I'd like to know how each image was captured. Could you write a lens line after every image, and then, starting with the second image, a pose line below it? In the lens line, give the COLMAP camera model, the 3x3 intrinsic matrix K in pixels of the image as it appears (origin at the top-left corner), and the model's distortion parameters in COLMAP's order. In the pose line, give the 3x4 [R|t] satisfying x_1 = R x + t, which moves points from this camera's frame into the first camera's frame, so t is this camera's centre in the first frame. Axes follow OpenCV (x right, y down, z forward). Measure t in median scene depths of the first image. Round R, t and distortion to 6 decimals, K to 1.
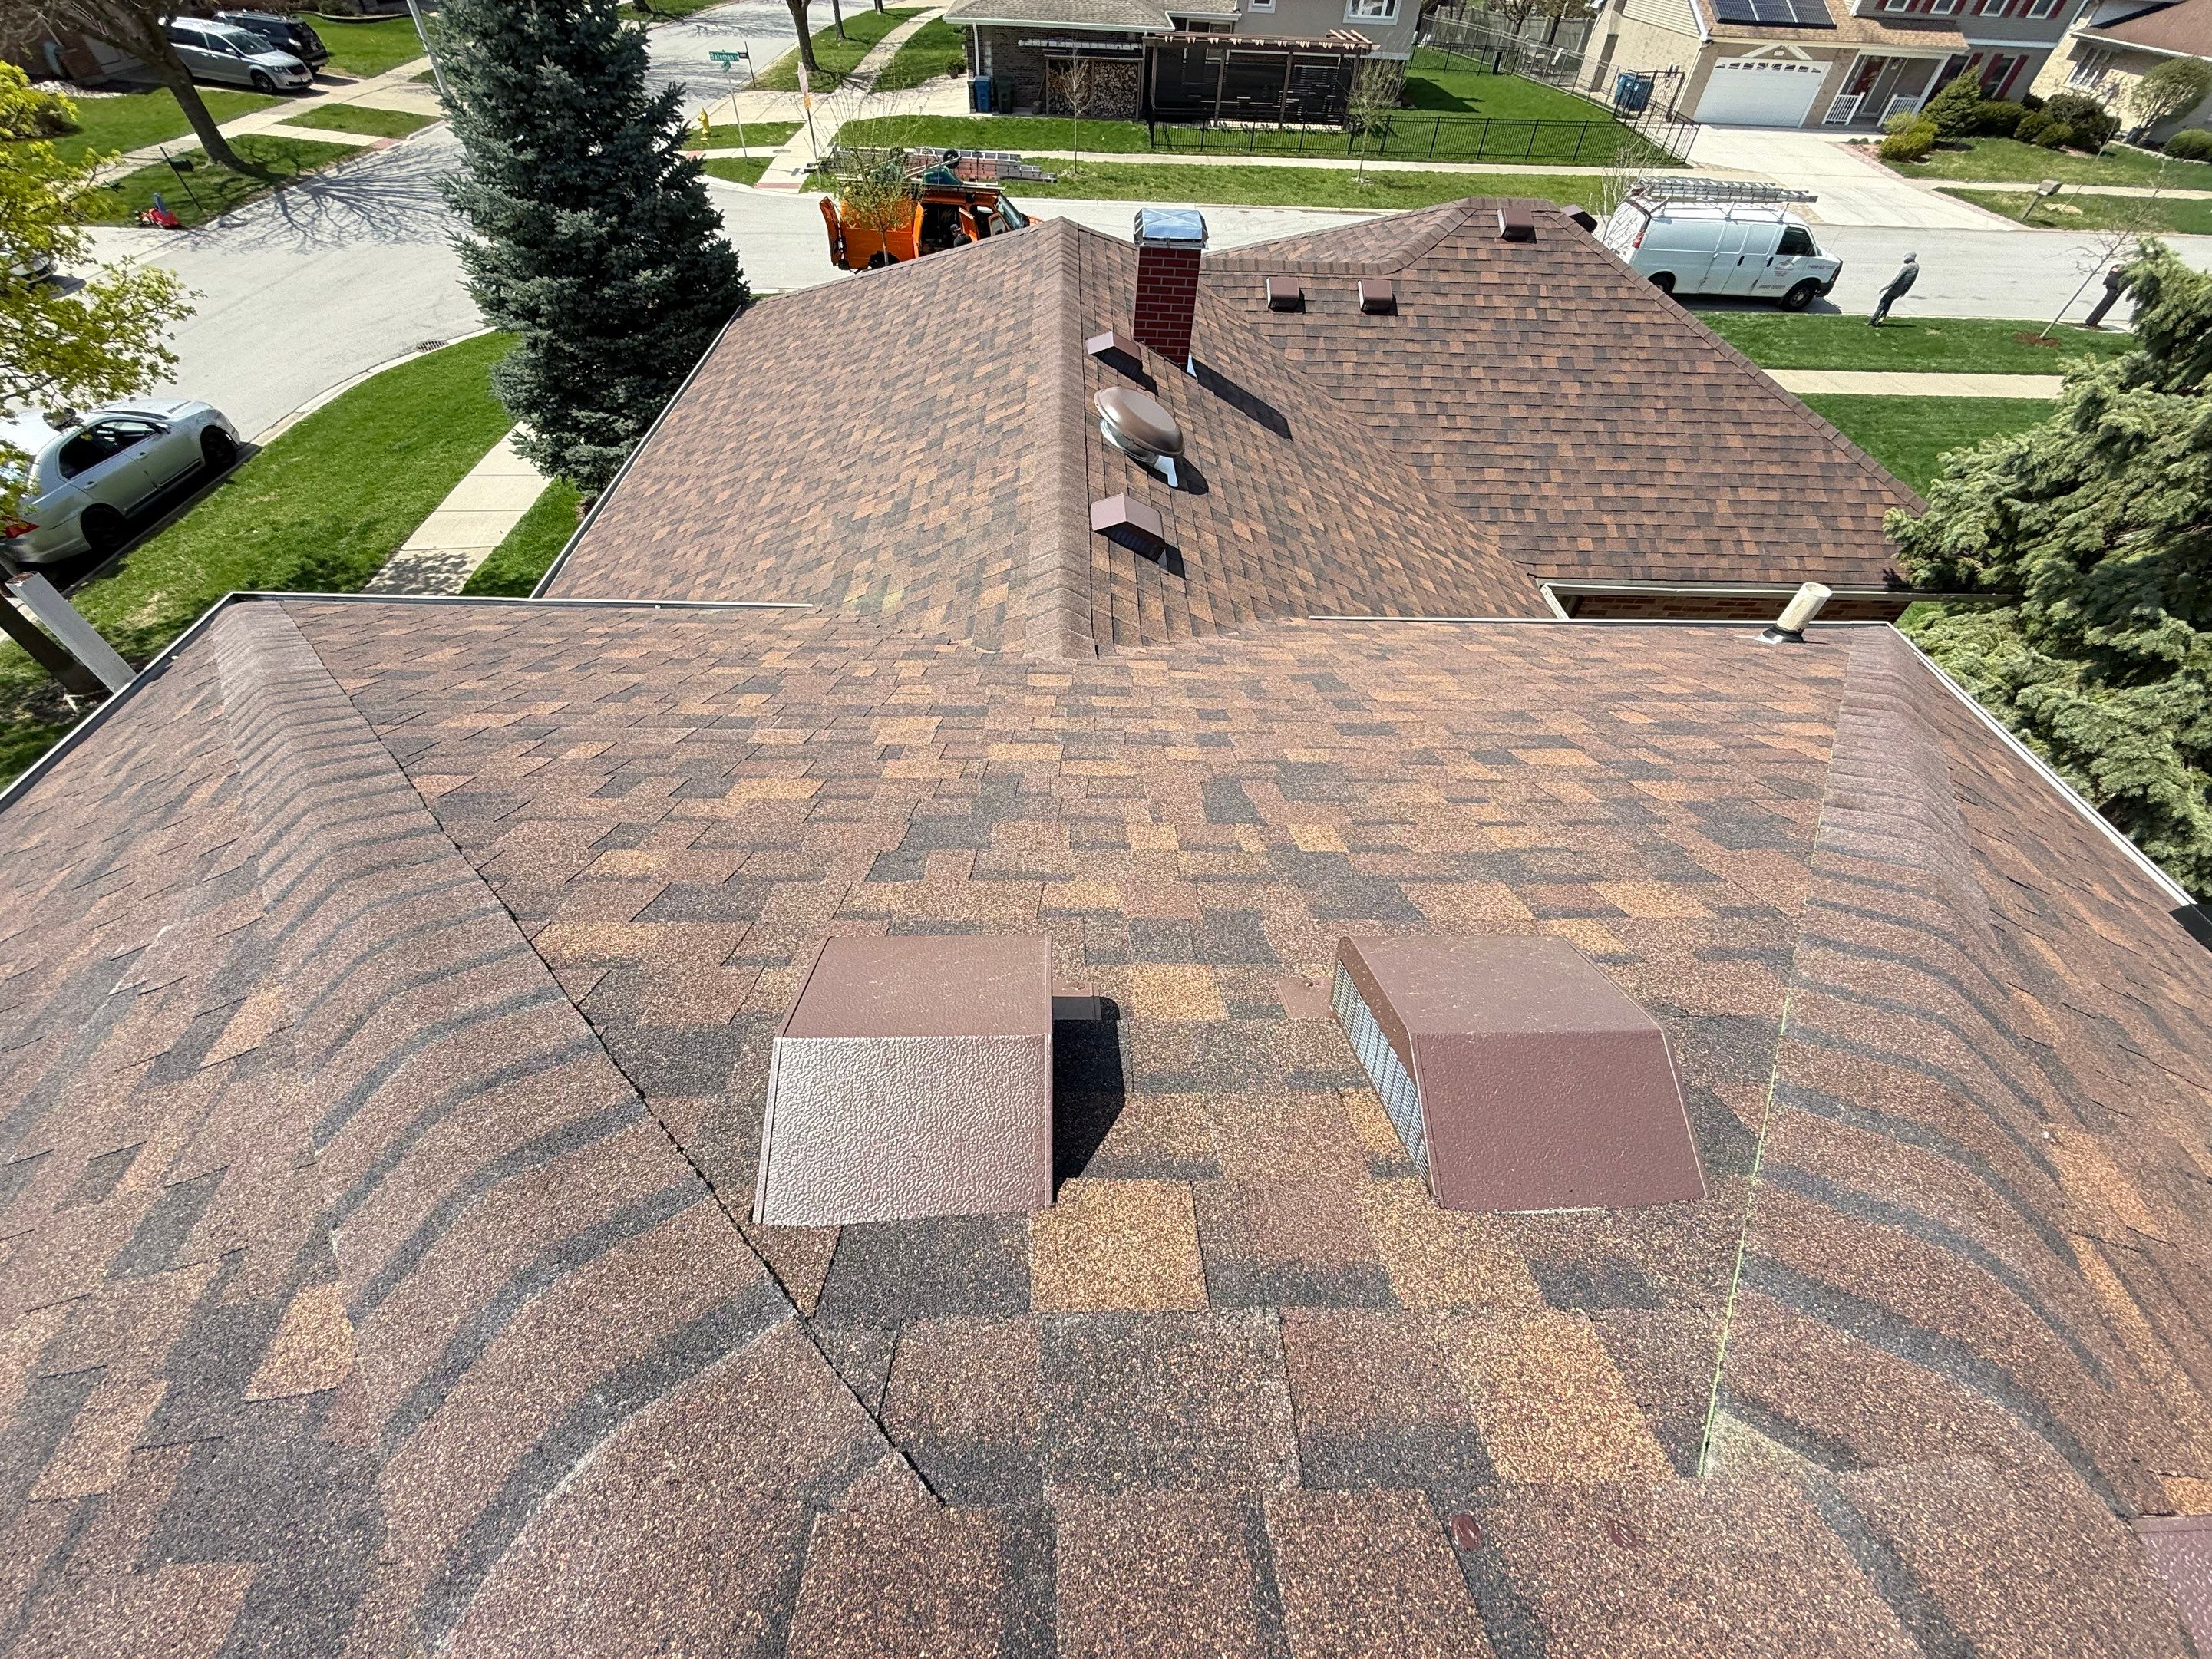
lens RADIAL K [[885.9, 0, 1097.3], [0, 885.9, 825.8], [0, 0, 1]] dist [0.000648, 0.000289]
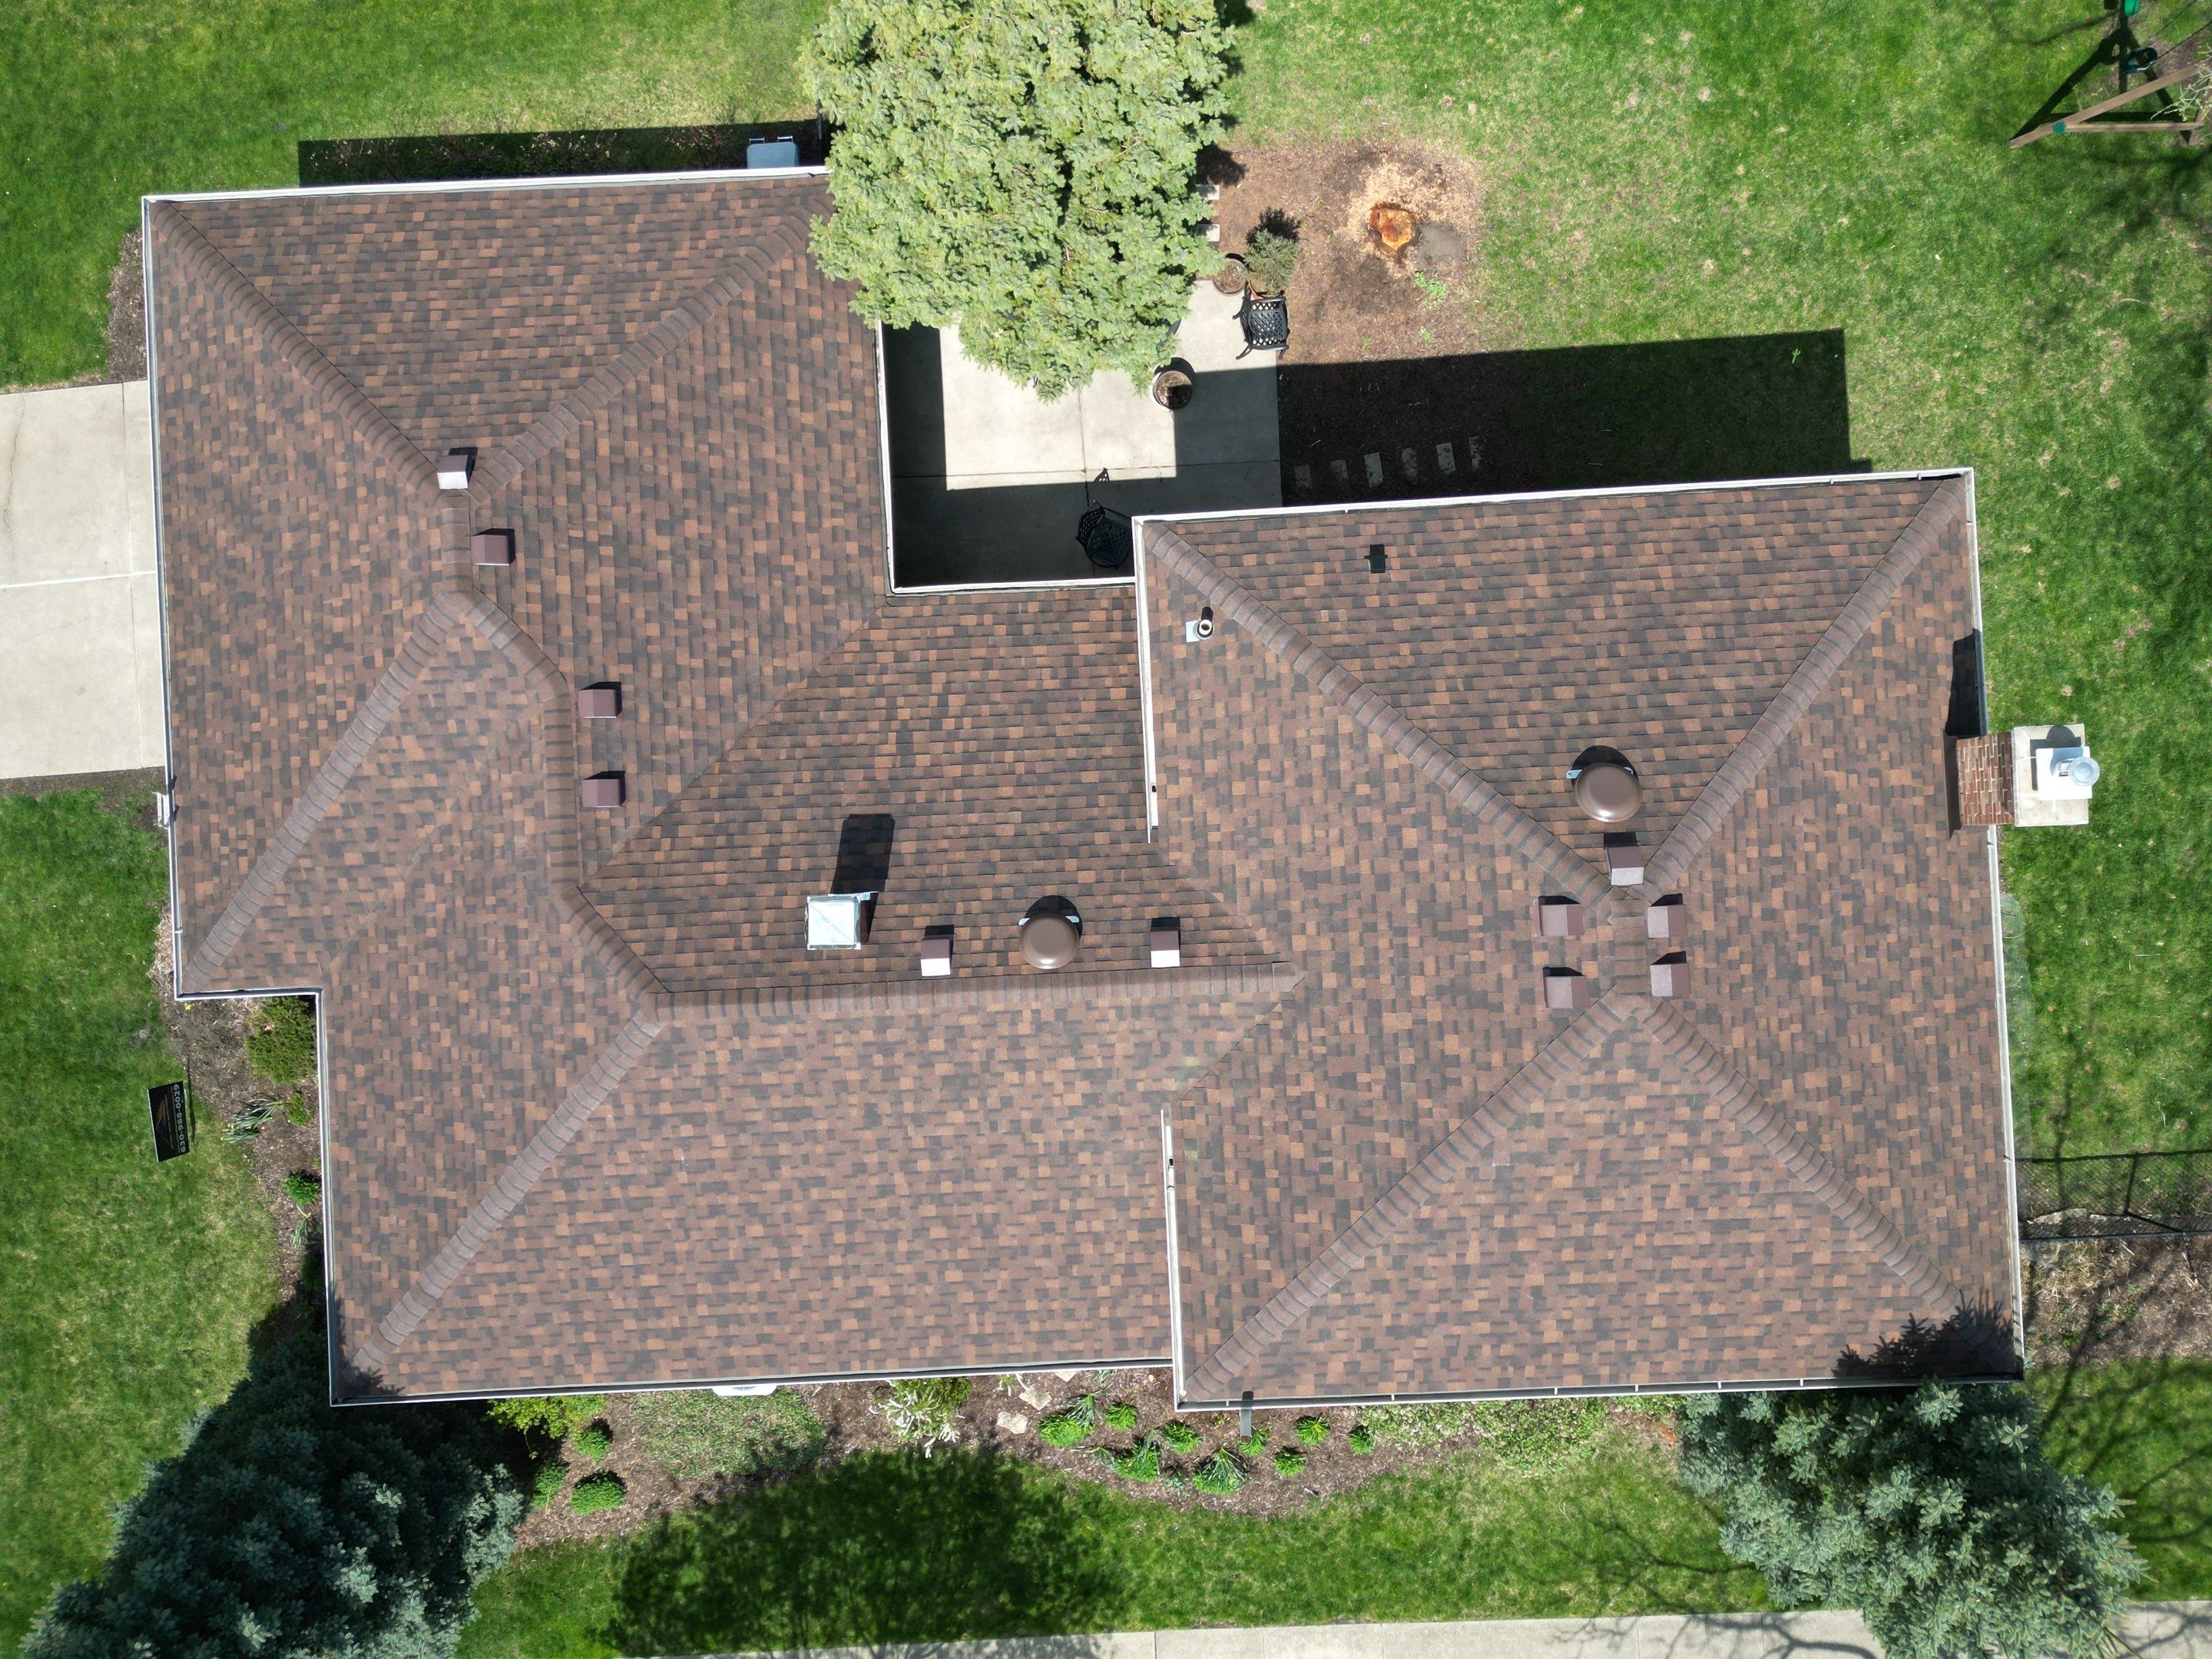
lens RADIAL K [[1697.5, 0, 1101.5], [0, 1697.5, 825.9], [0, 0, 1]] dist [0.114107, -0.159355]
pose [[-0.023681, -0.999472, -0.022242, 0.199281], [0.749846, -0.032473, 0.660815, -1.483522], [-0.661188, -0.001029, 0.750220, -0.890195]]
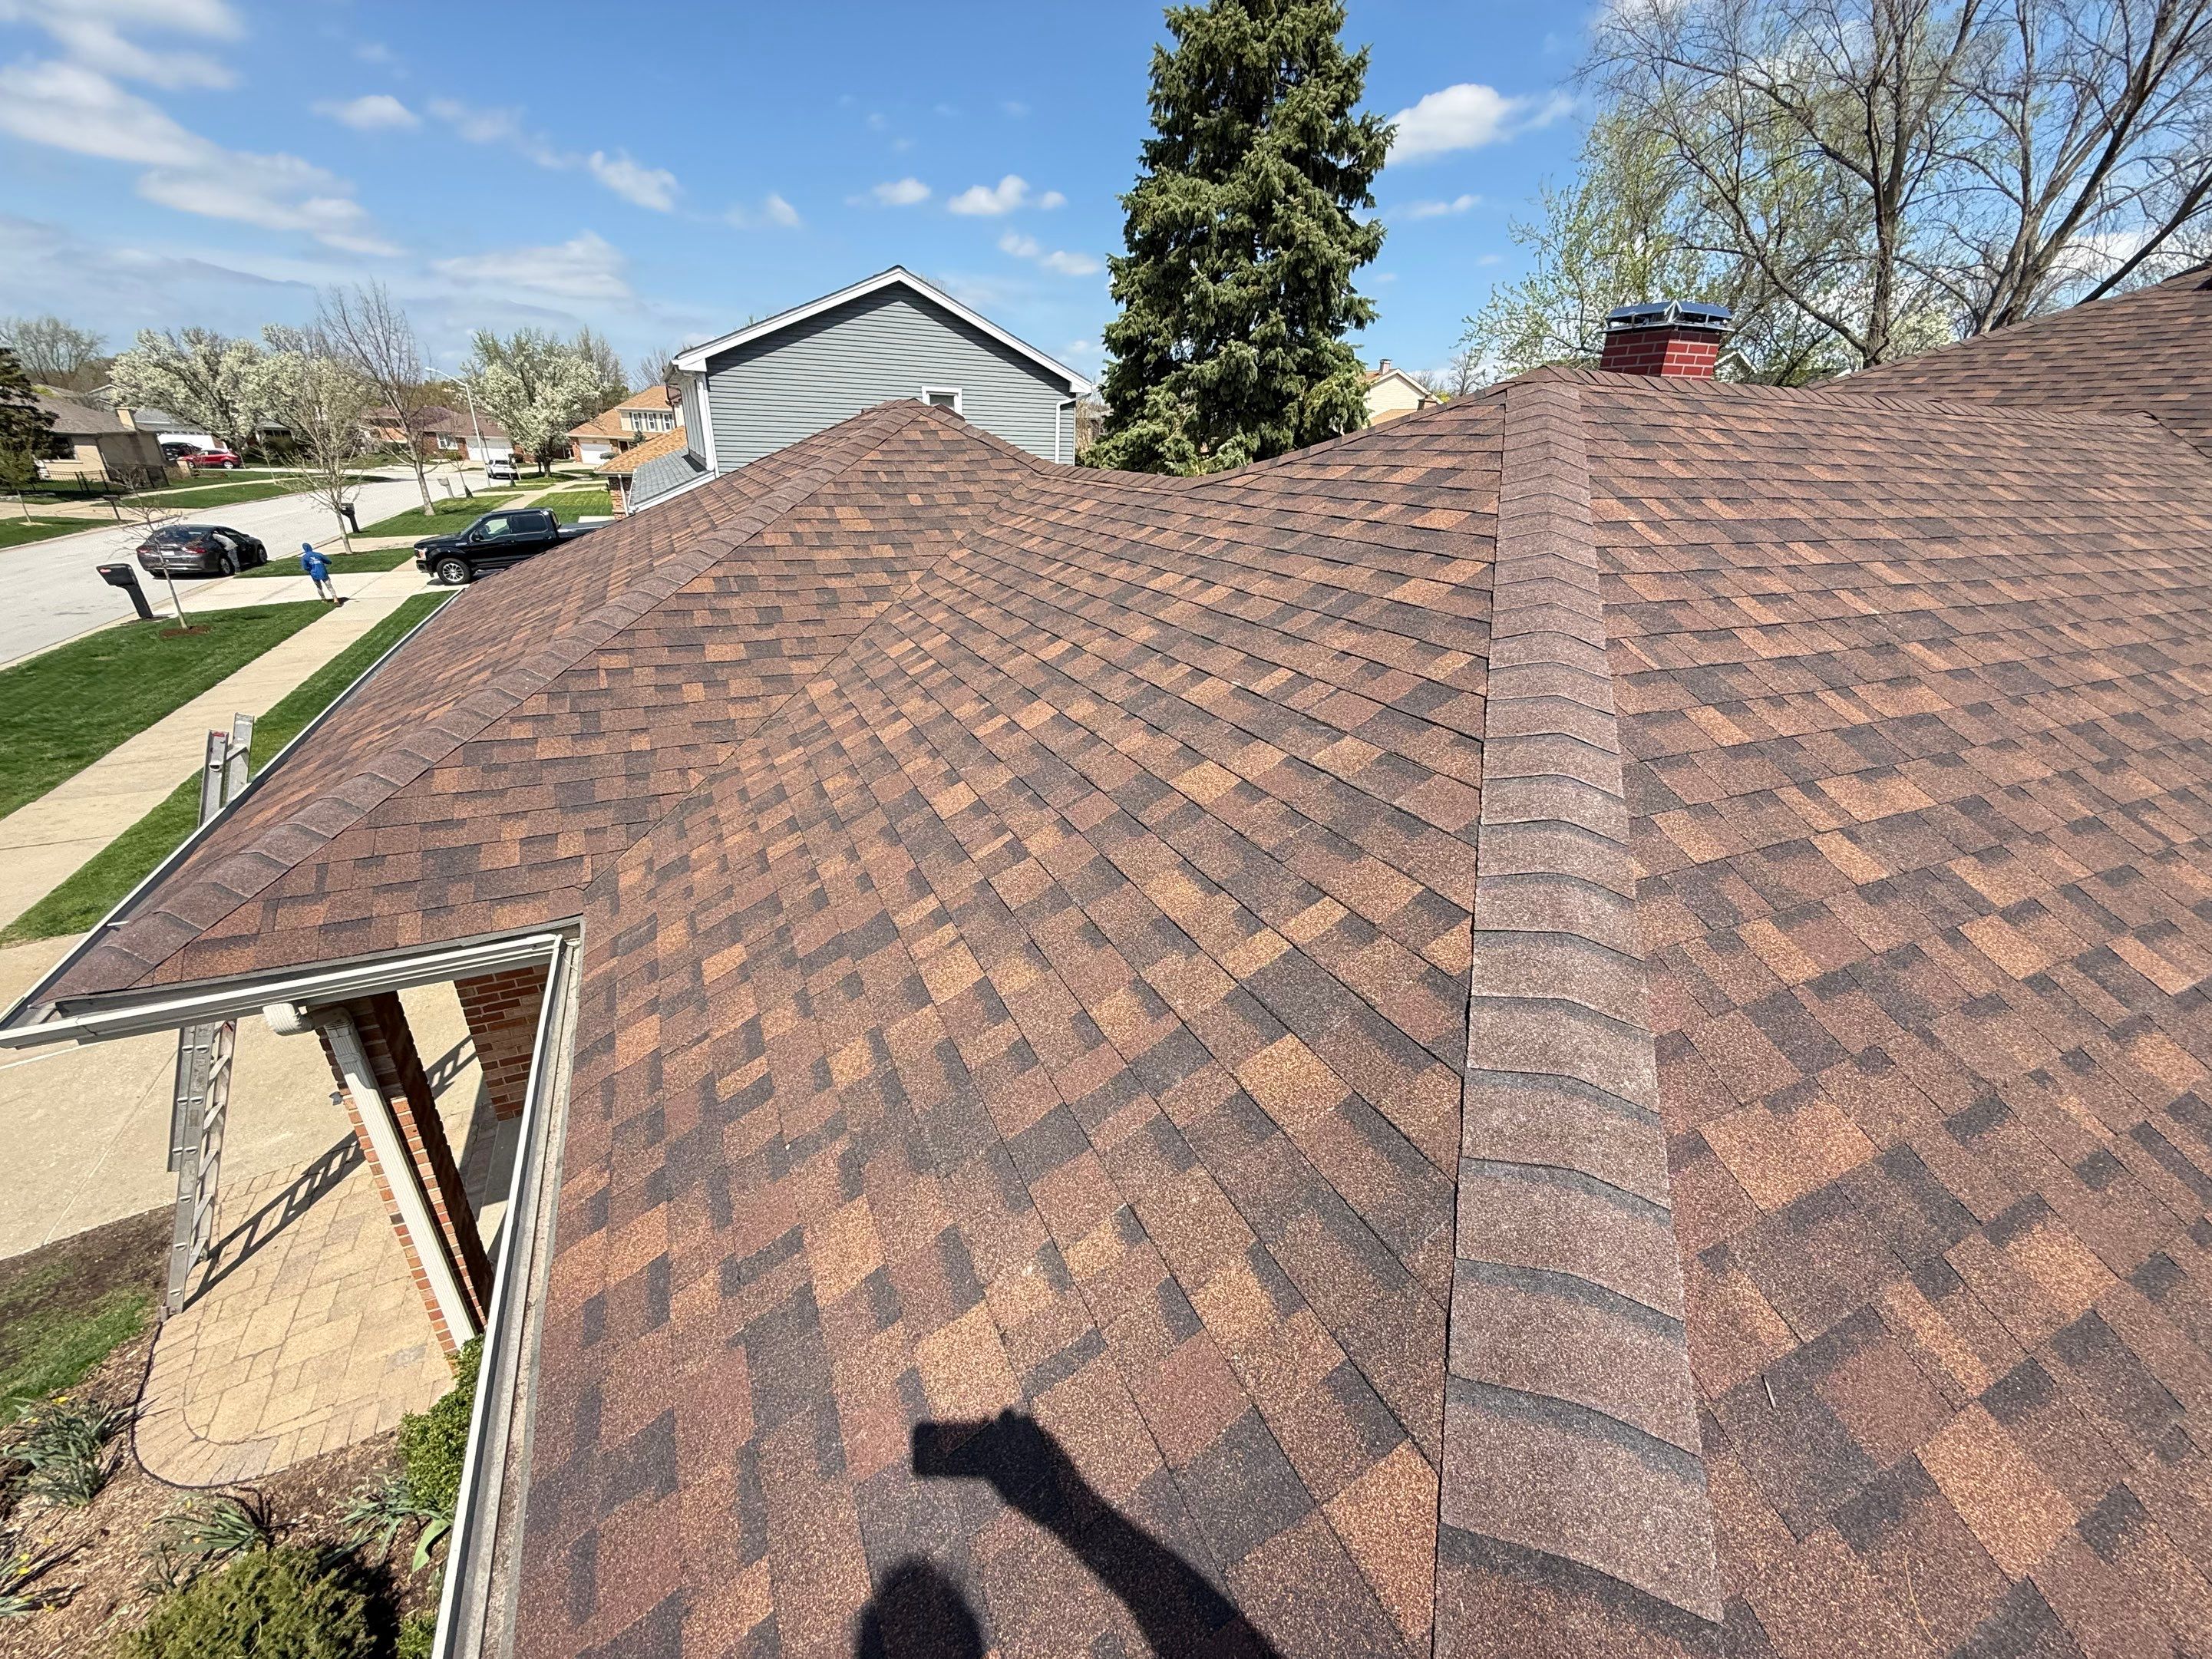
lens RADIAL K [[887.9, 0, 1093.9], [0, 887.9, 829.8], [0, 0, 1]] dist [-0.001678, 0.000158]
pose [[-0.398285, -0.414618, 0.818206, -0.417735], [0.645408, 0.507162, 0.571170, -0.890054], [-0.651780, 0.755565, 0.065603, 1.173823]]
